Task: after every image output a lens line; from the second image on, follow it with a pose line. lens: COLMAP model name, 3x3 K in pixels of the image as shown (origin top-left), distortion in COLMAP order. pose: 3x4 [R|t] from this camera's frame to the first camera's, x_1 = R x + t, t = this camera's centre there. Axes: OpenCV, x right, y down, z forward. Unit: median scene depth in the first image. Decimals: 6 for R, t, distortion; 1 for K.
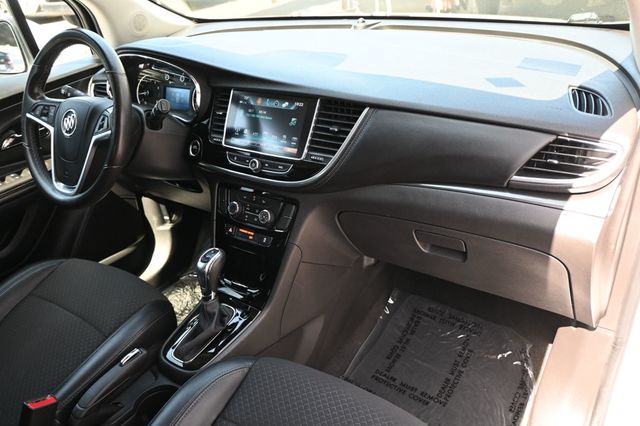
lens RADIAL K [[501.5, 0, 322.3], [0, 501.5, 212.1], [0, 0, 1]] dist [-0.001629, 0.002440]
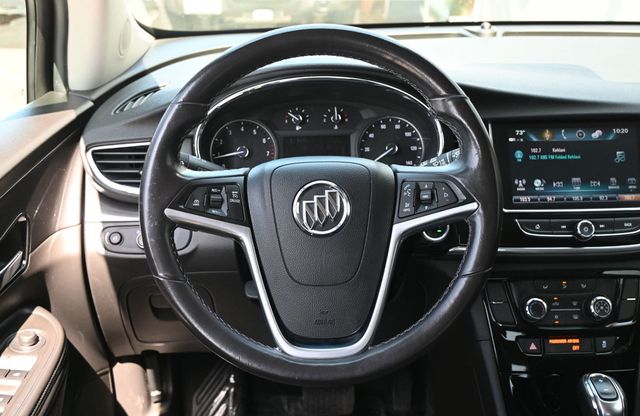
lens RADIAL K [[700.2, 0, 320.8], [0, 700.2, 206.4], [0, 0, 1]] dist [-0.019256, 0.000000]
pose [[0.817562, -0.141887, 0.558087, -0.917691], [0.229186, 0.969276, -0.089317, -0.122224], [-0.528268, 0.200928, 0.824961, 0.445259]]
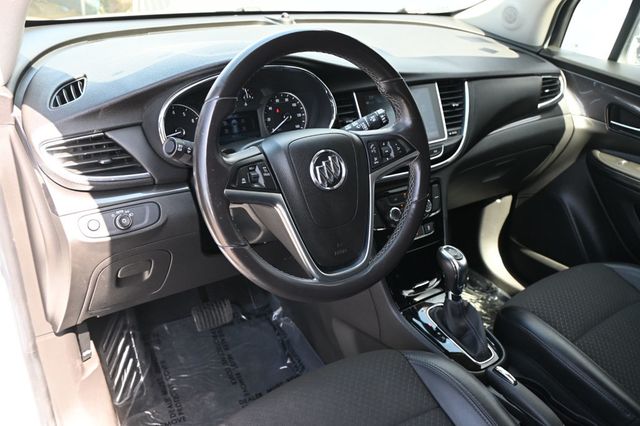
lens RADIAL K [[531.2, 0, 322.6], [0, 531.2, 216.4], [0, 0, 1]] dist [0.014787, 0.006109]
pose [[0.360141, -0.341851, 0.868007, -1.174793], [0.358000, 0.909848, 0.209793, -0.281556], [-0.861472, 0.235192, 0.450057, 0.728225]]
